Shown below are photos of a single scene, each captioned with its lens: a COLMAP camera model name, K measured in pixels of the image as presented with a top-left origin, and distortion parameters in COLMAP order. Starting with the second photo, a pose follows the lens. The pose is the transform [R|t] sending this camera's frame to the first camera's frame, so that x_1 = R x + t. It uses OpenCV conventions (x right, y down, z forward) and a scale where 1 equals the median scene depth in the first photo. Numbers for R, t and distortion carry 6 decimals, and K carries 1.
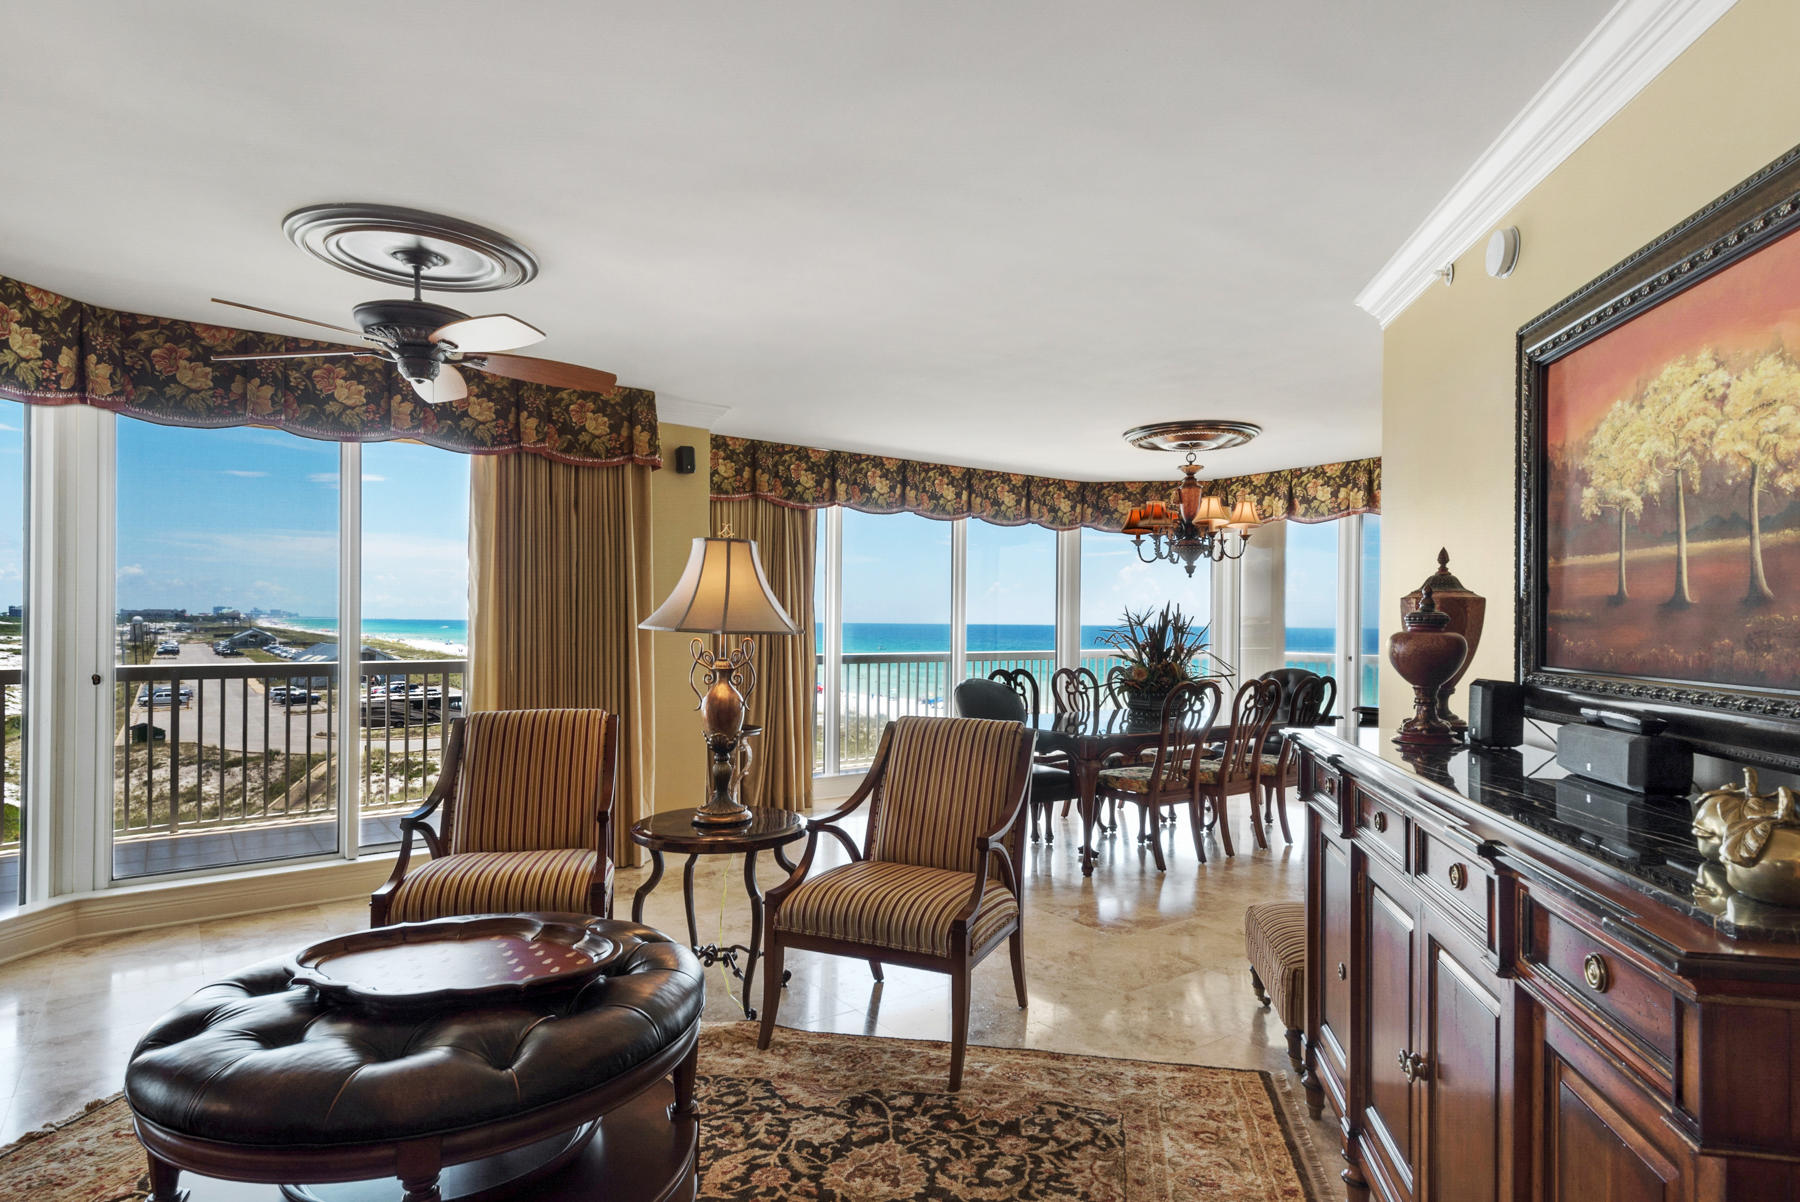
lens RADIAL K [[981.9, 0, 921.5], [0, 981.9, 615.7], [0, 0, 1]] dist [0.040478, -0.019758]
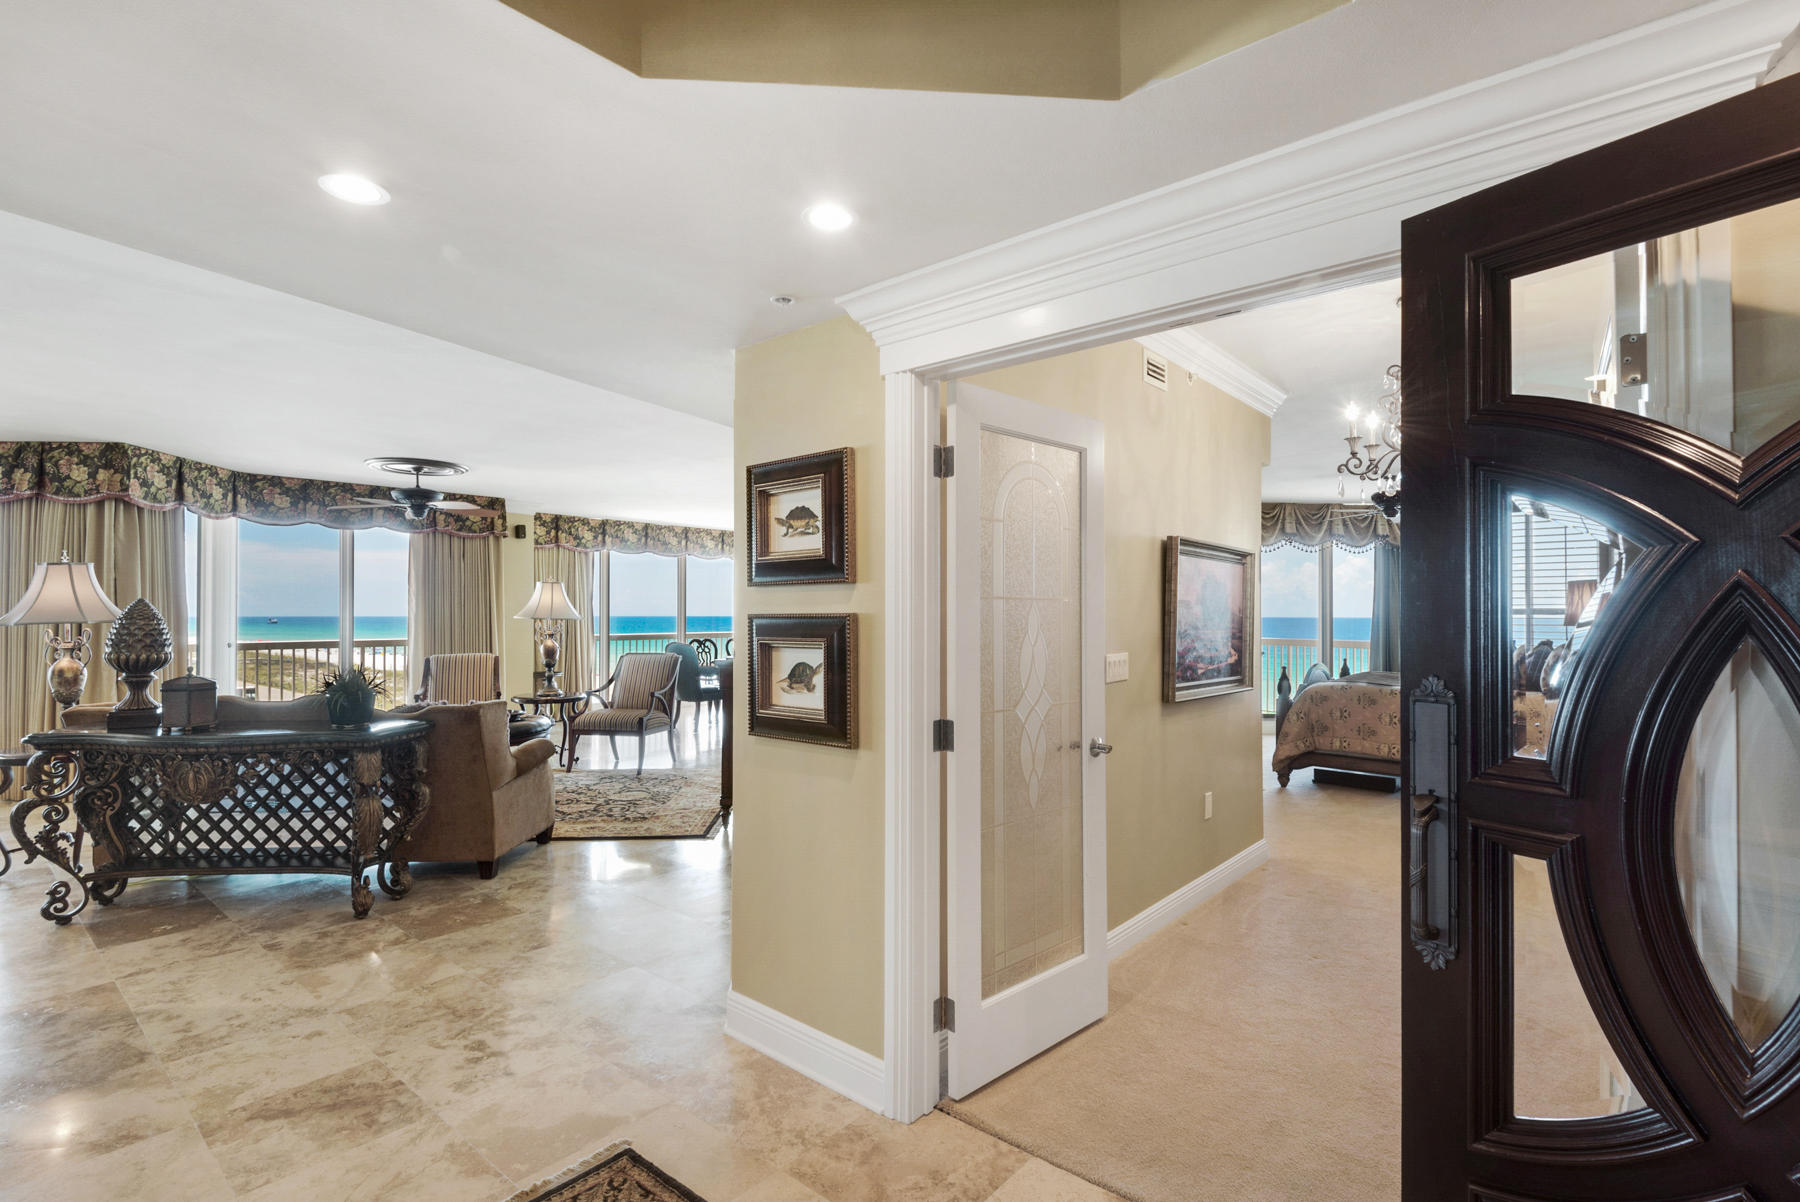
lens RADIAL K [[847.2, 0, 876.5], [0, 847.2, 602.5], [0, 0, 1]] dist [0.032712, -0.021694]
pose [[0.979528, -0.006356, 0.201208, 0.139494], [0.008088, 0.999937, -0.007789, -0.001242], [-0.201146, 0.009257, 0.979518, -1.014615]]
